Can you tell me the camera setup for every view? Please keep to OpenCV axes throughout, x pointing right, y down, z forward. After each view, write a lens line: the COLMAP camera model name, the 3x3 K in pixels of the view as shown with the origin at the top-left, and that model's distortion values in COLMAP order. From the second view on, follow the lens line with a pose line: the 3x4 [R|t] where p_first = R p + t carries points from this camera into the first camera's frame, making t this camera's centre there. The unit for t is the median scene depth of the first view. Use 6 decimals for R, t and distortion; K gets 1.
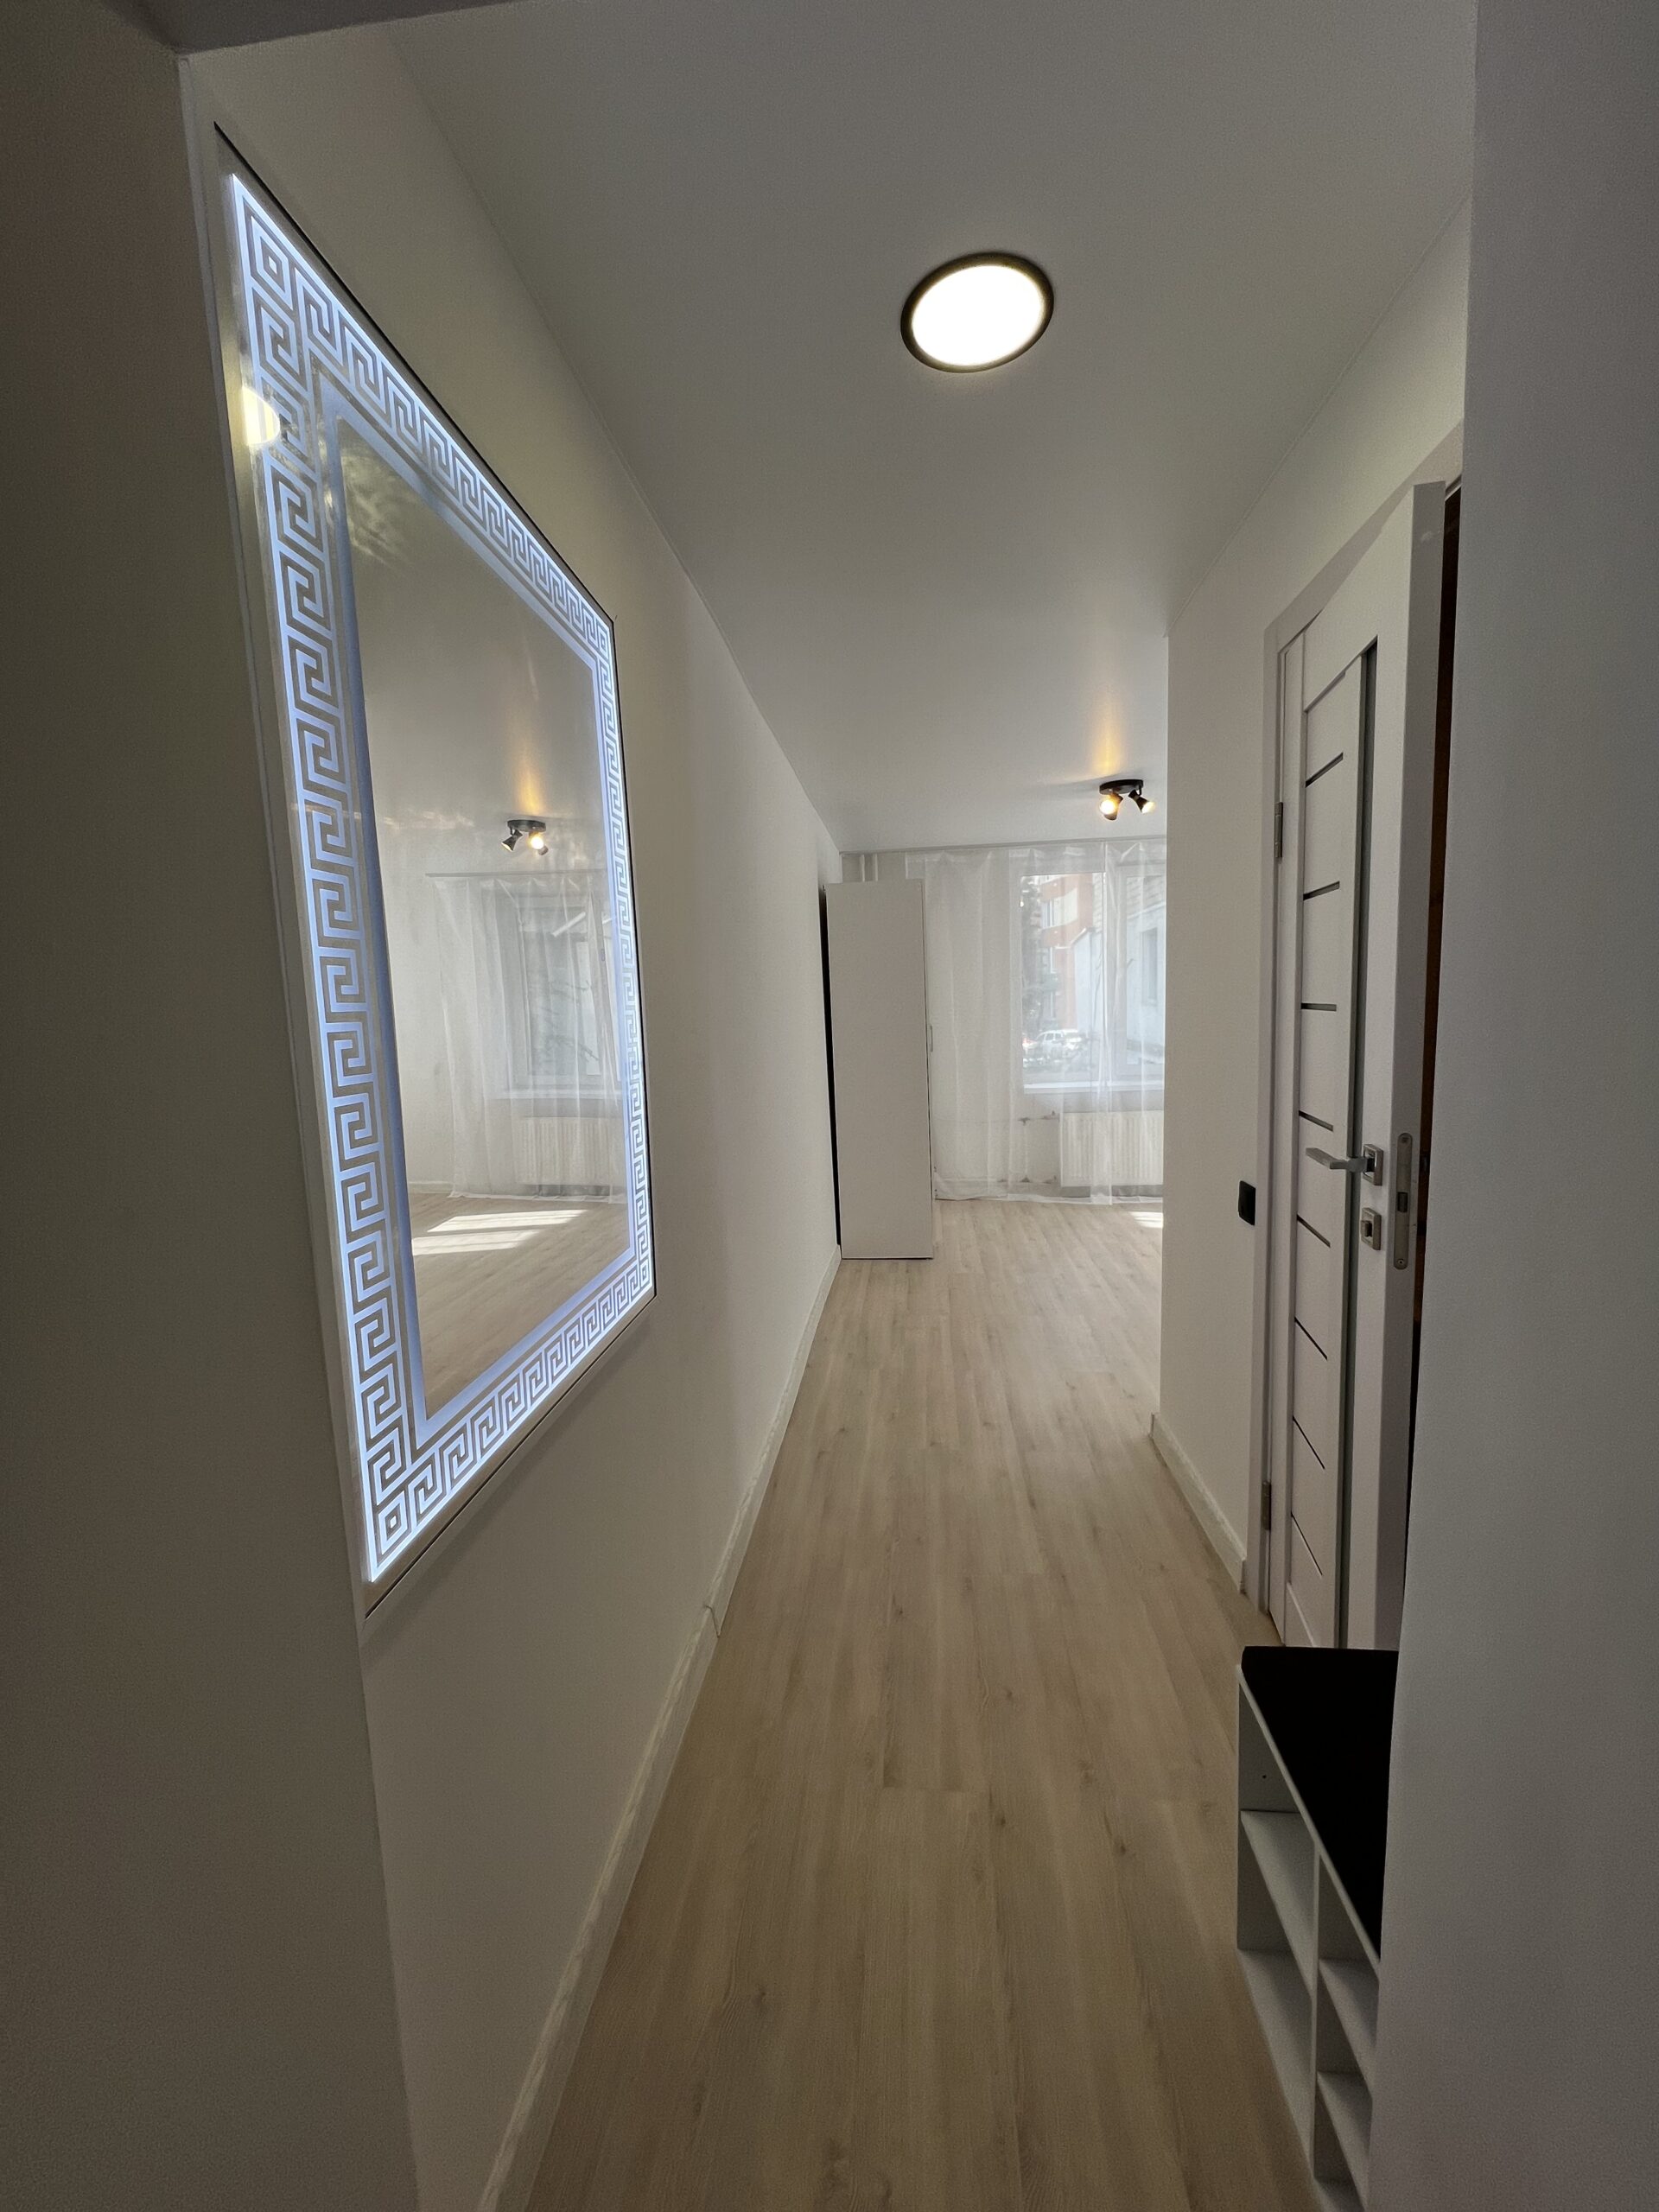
lens RADIAL K [[884.1, 0, 829.5], [0, 884.1, 1106.0], [0, 0, 1]] dist [-0.000997, -0.000243]
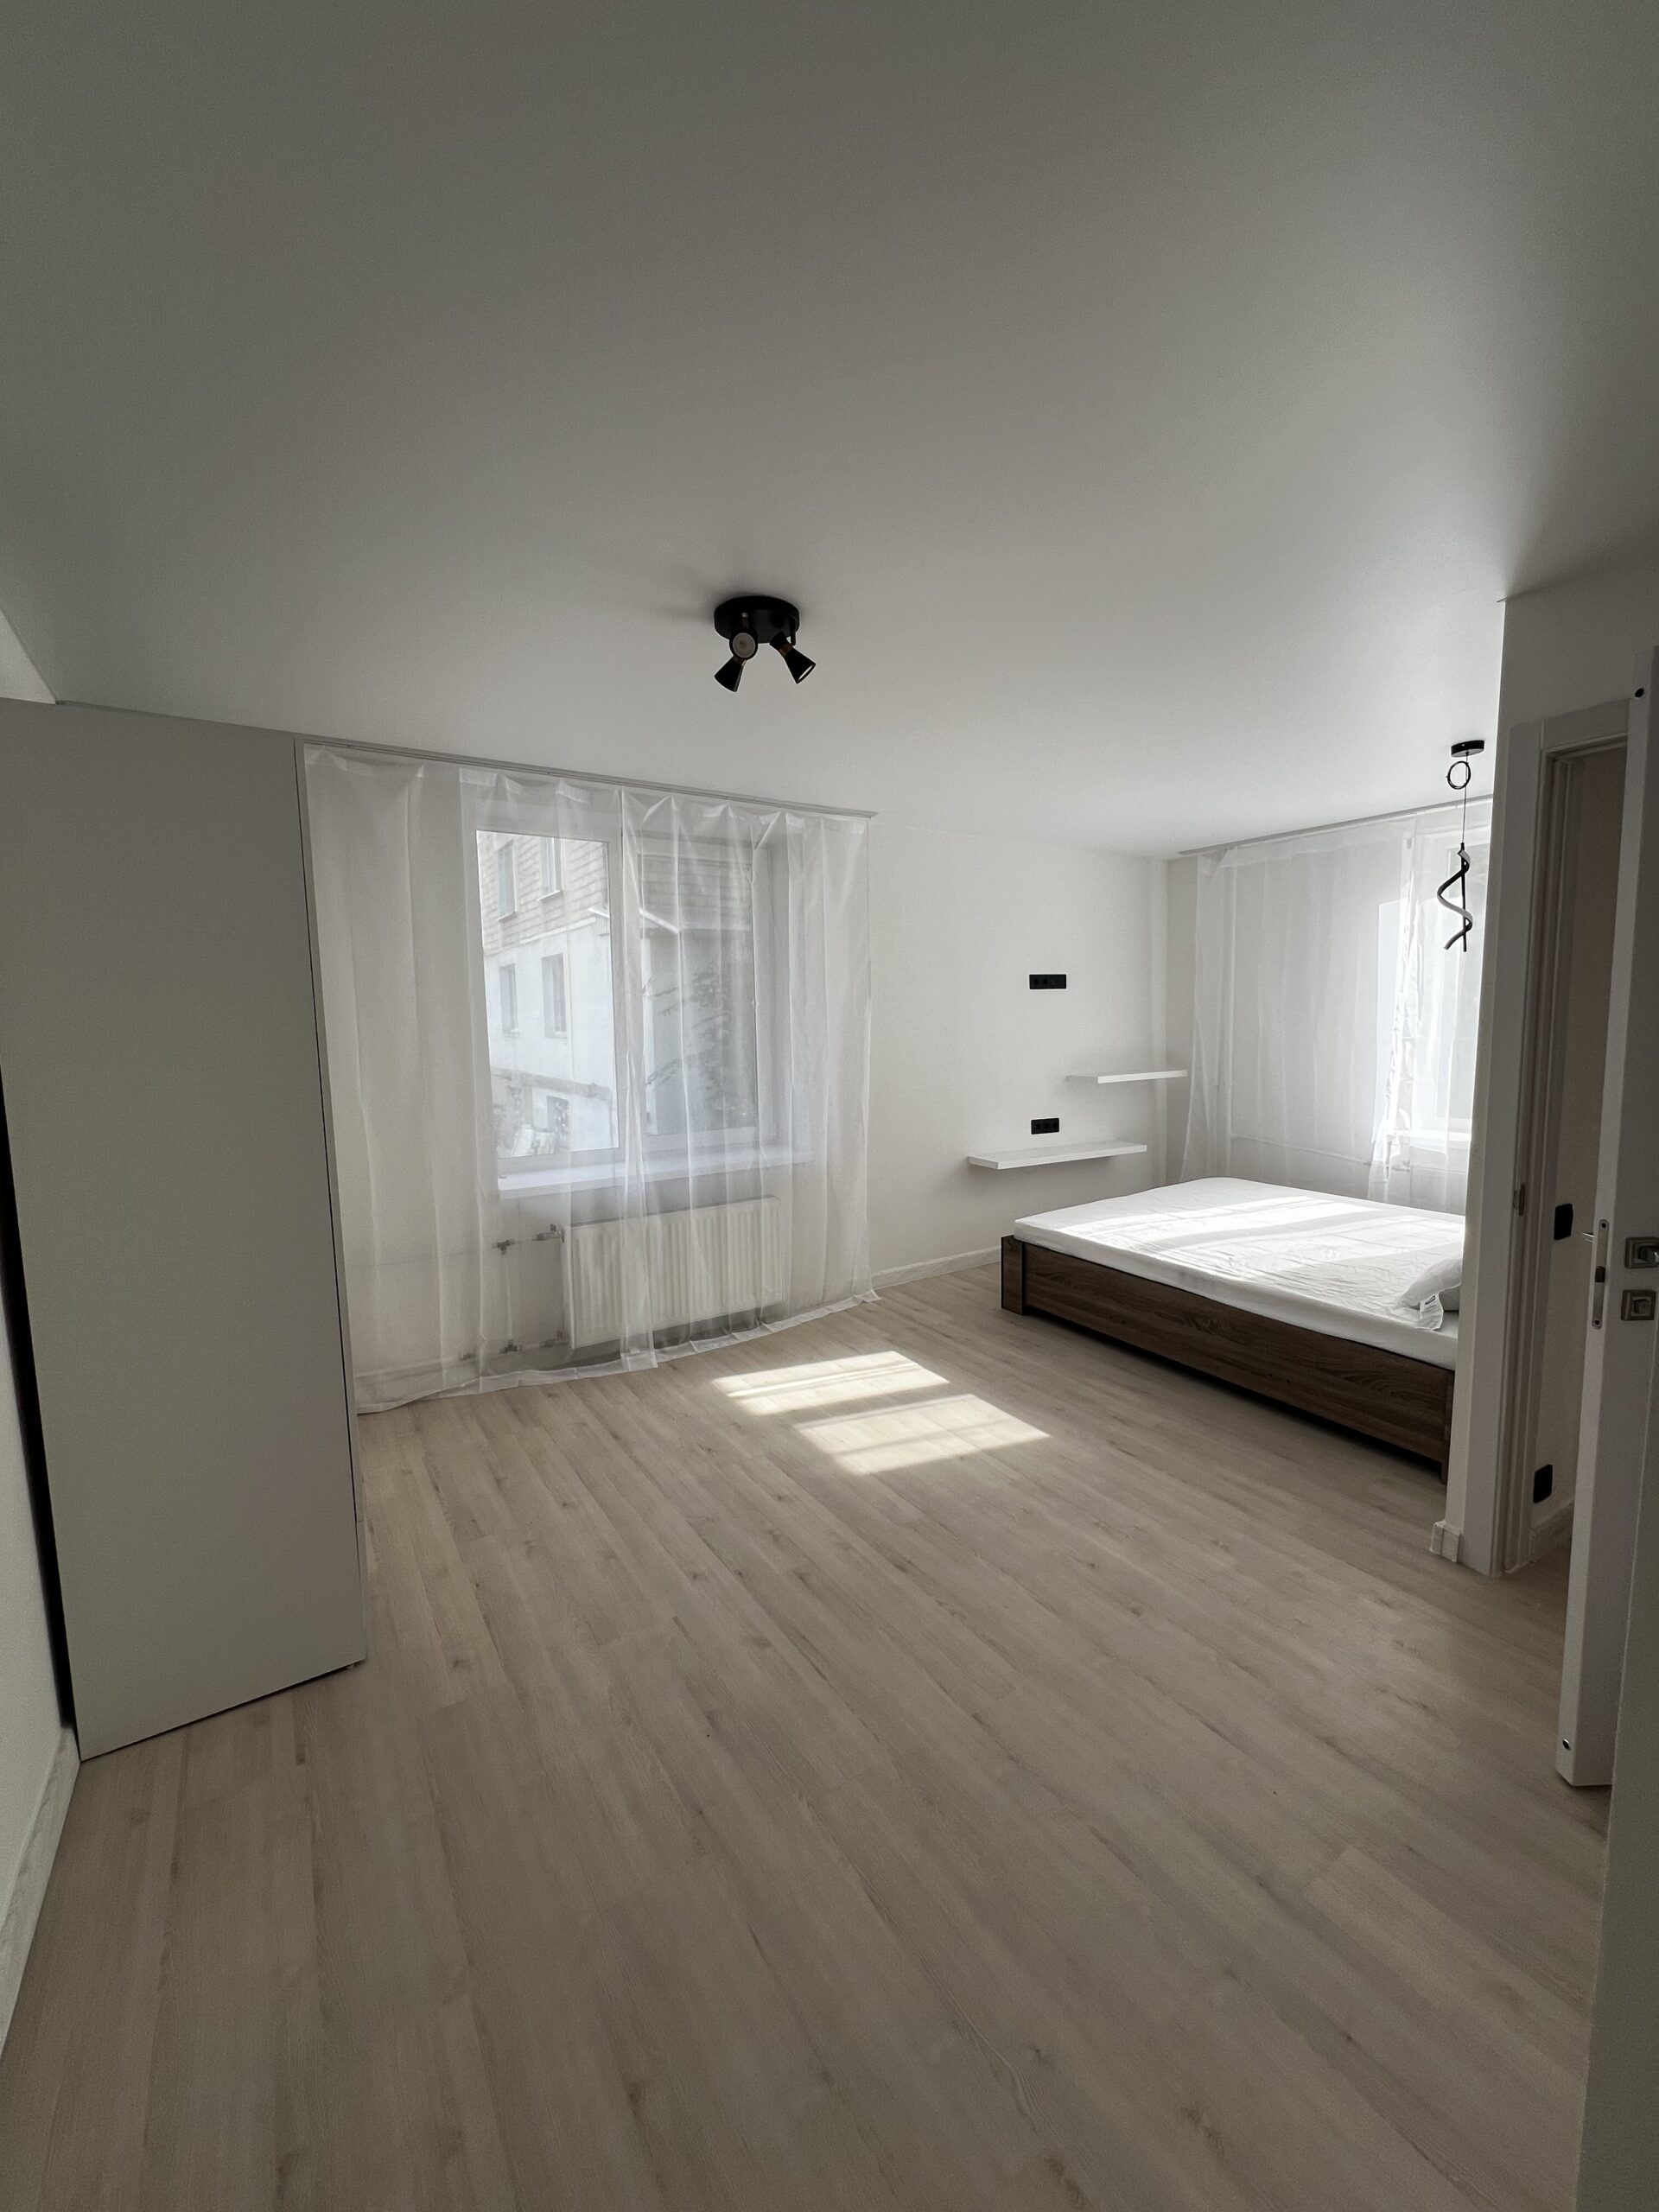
lens RADIAL K [[884.1, 0, 829.5], [0, 884.1, 1106.0], [0, 0, 1]] dist [-0.000997, -0.000243]
pose [[0.780216, -0.036613, 0.624437, 0.068963], [0.057891, 0.998228, -0.013803, -0.128522], [-0.622825, 0.046919, 0.780953, 0.965239]]
